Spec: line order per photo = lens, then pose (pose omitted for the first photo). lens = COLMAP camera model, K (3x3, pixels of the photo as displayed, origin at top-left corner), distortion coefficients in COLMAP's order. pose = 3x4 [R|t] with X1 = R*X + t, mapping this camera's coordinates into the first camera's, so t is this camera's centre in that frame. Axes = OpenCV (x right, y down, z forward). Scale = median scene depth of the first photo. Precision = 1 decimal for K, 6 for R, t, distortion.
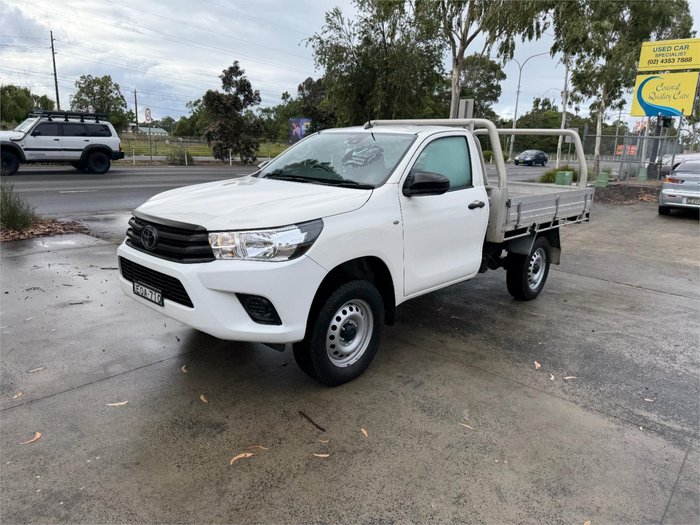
lens RADIAL K [[490.7, 0, 344.9], [0, 490.7, 261.4], [0, 0, 1]] dist [0.033374, -0.052415]
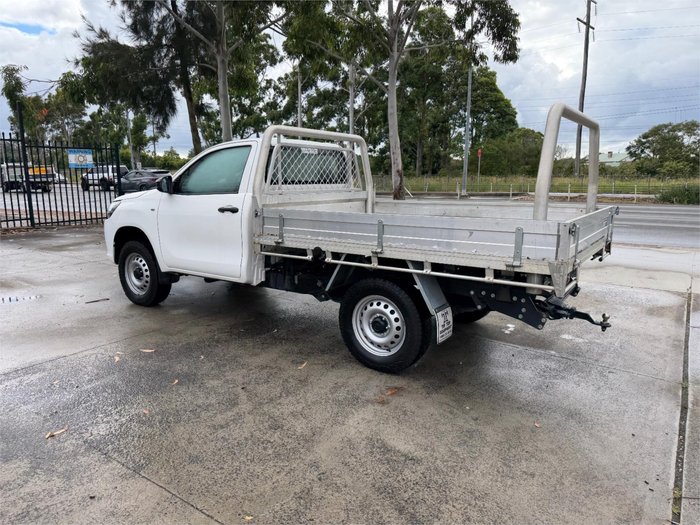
lens RADIAL K [[490.0, 0, 346.3], [0, 490.0, 262.8], [0, 0, 1]] dist [0.052761, -0.067284]
pose [[0.140885, 0.135581, -0.980698, 1.001299], [-0.223234, 0.969419, 0.101952, -0.124482], [0.964530, 0.204561, 0.166842, 0.805354]]
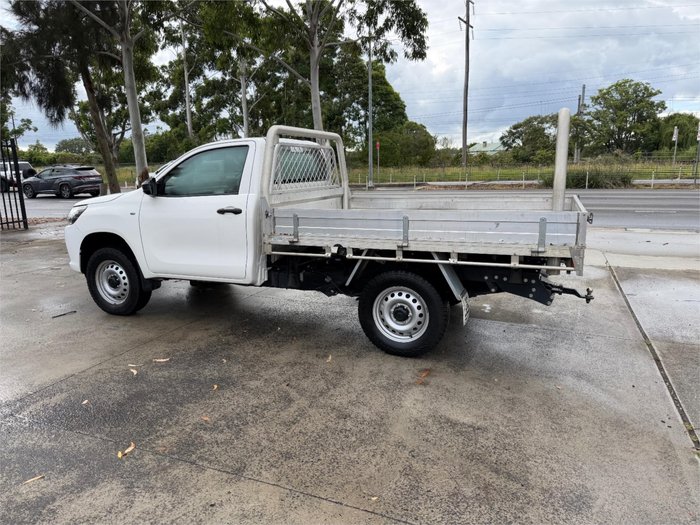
lens RADIAL K [[490.0, 0, 346.3], [0, 490.0, 262.8], [0, 0, 1]] dist [0.052761, -0.067284]
pose [[0.351273, 0.136889, -0.926212, 0.989673], [-0.183848, 0.980080, 0.075125, -0.096775], [0.918045, 0.143893, 0.369443, 0.631974]]
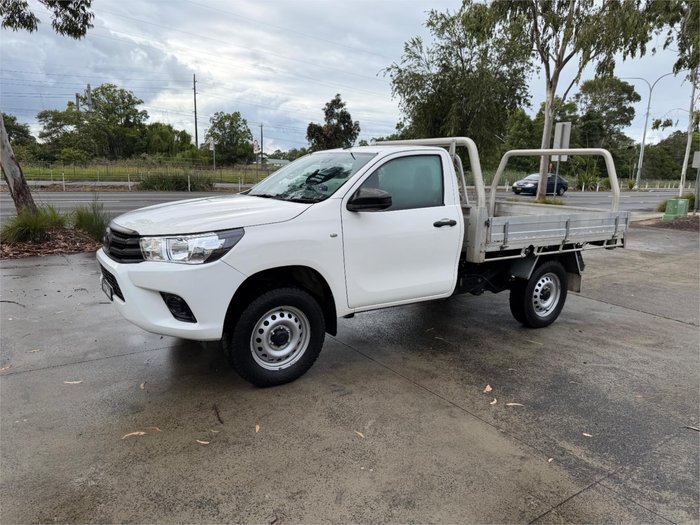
lens RADIAL K [[490.3, 0, 345.2], [0, 490.3, 266.1], [0, 0, 1]] dist [0.040004, -0.059182]
pose [[0.973538, 0.036755, -0.225549, 0.219498], [-0.047201, 0.998040, -0.041098, 0.016287], [0.223596, 0.050657, 0.973365, -0.003838]]
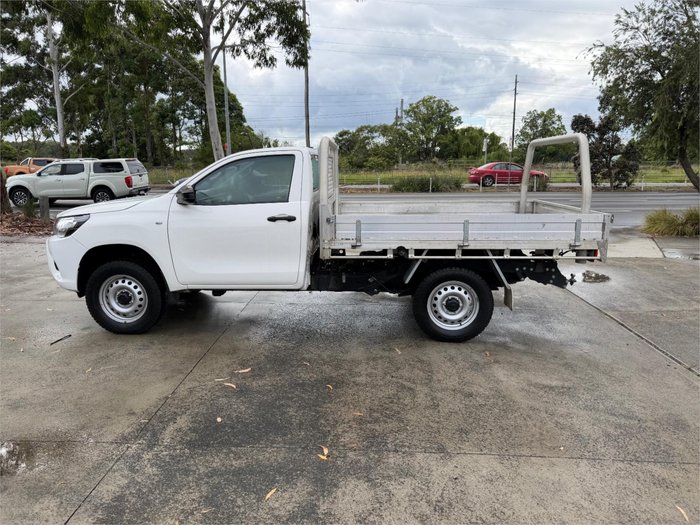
lens RADIAL K [[486.8, 0, 345.8], [0, 486.8, 262.0], [0, 0, 1]] dist [0.064378, -0.091535]
pose [[0.649822, 0.106396, -0.752603, 0.857341], [-0.147514, 0.988982, 0.012444, -0.040486], [0.745635, 0.102933, 0.658357, 0.308657]]
